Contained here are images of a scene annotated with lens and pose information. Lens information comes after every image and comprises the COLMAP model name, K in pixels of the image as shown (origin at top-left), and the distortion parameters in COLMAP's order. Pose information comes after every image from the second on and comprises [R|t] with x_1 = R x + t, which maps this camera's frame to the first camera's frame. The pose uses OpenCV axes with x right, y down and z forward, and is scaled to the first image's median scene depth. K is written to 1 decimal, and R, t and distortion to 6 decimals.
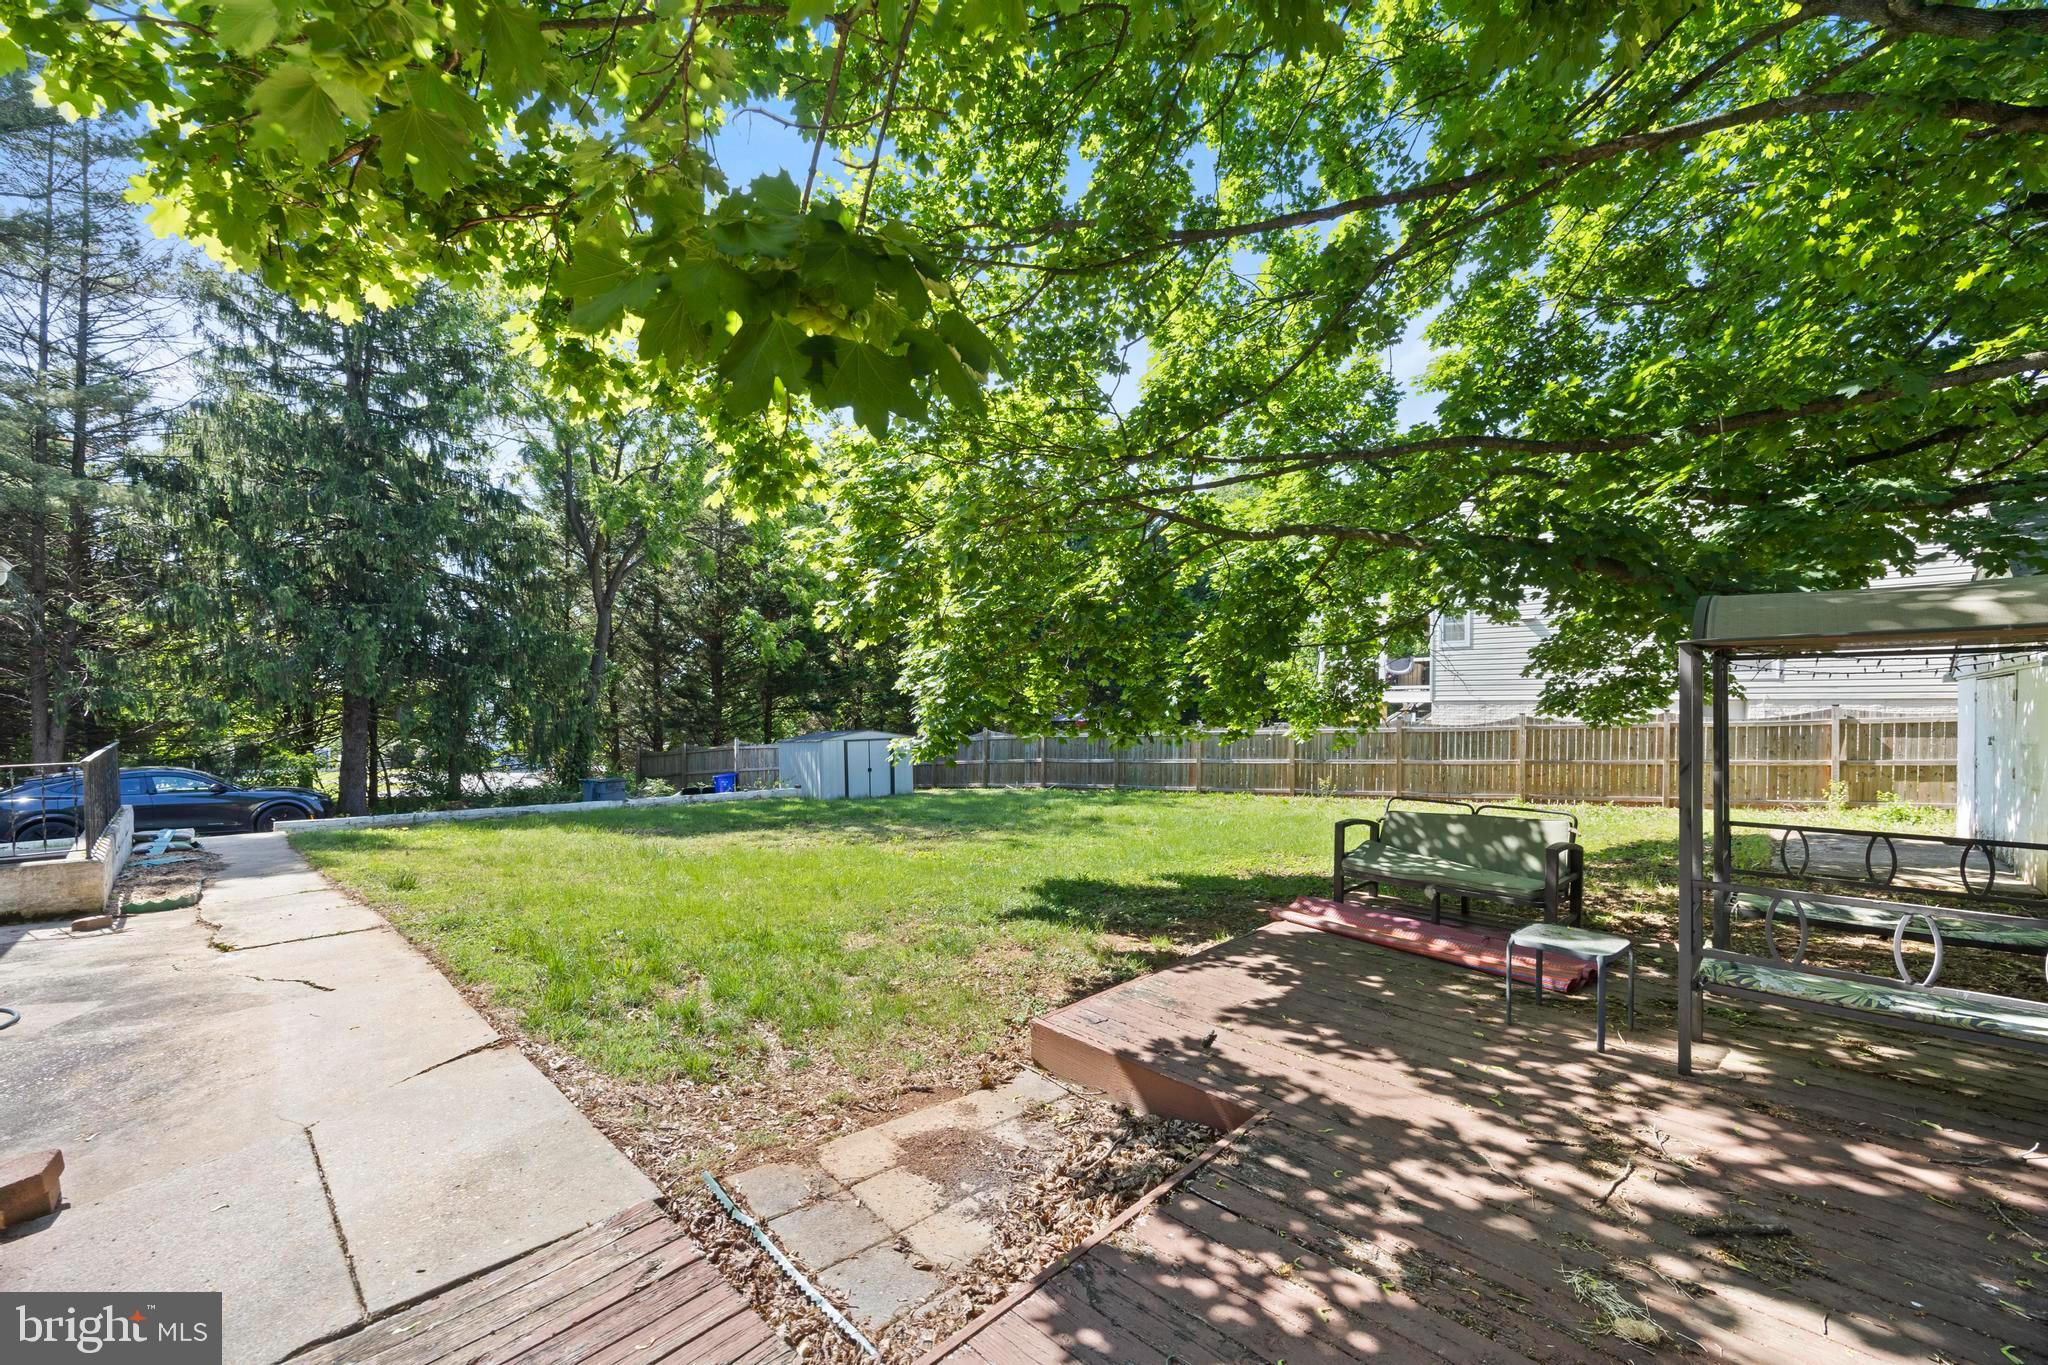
lens RADIAL K [[815.4, 0, 1025.6], [0, 815.4, 718.9], [0, 0, 1]] dist [0.001416, 0.000216]
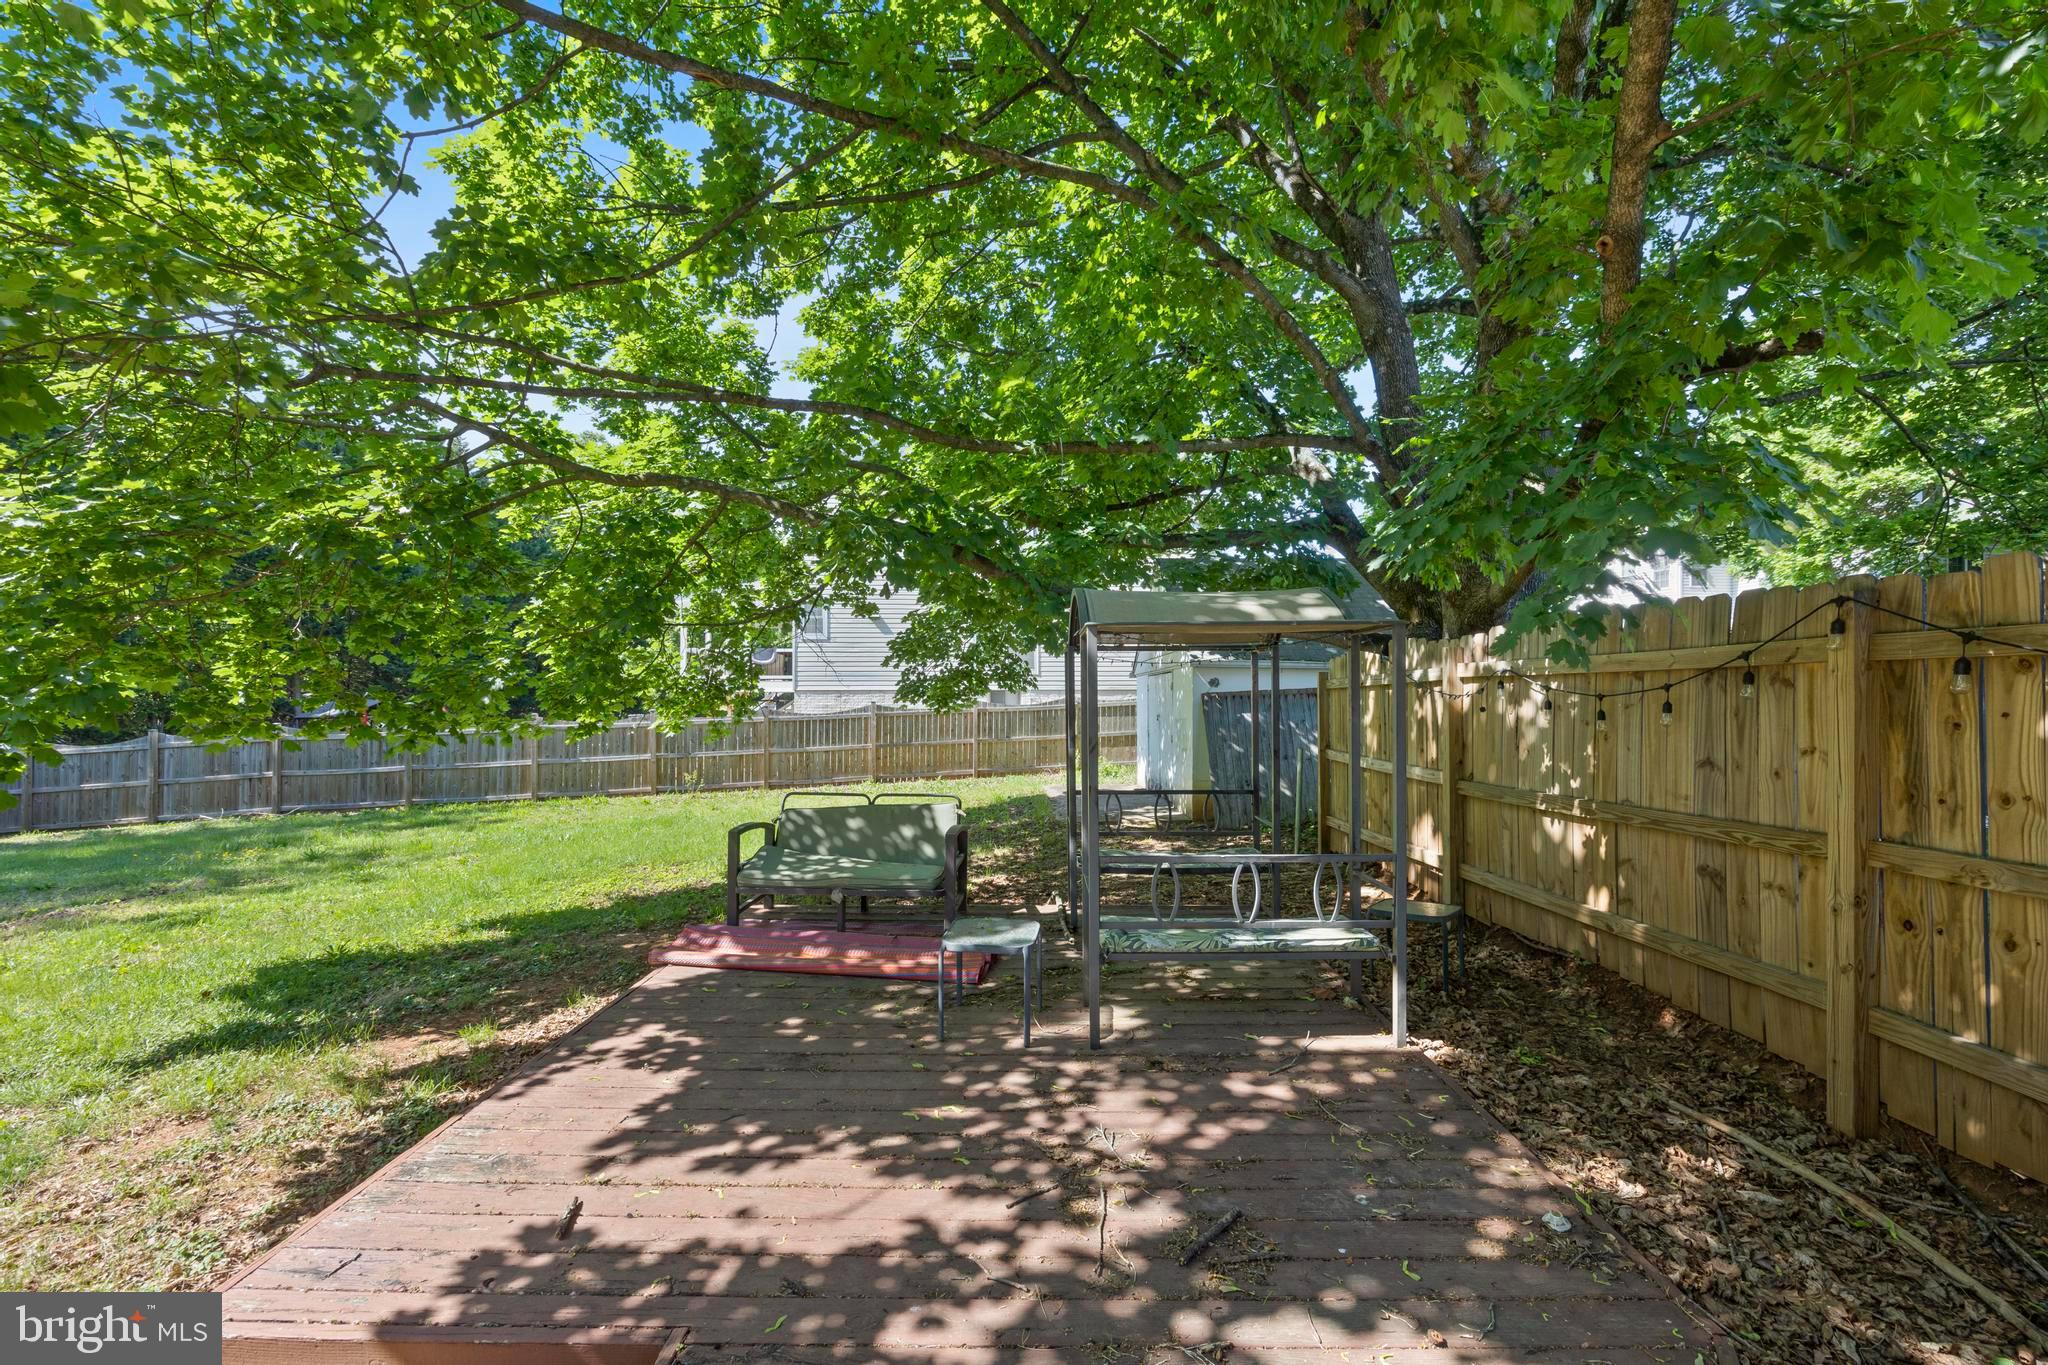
lens RADIAL K [[785.1, 0, 1032.0], [0, 785.1, 695.3], [0, 0, 1]] dist [-0.004928, -0.000181]
pose [[0.711962, -0.000038, 0.702218, 0.035615], [0.013459, 0.999817, -0.013591, 0.003951], [-0.702089, 0.019127, 0.711832, 0.199863]]
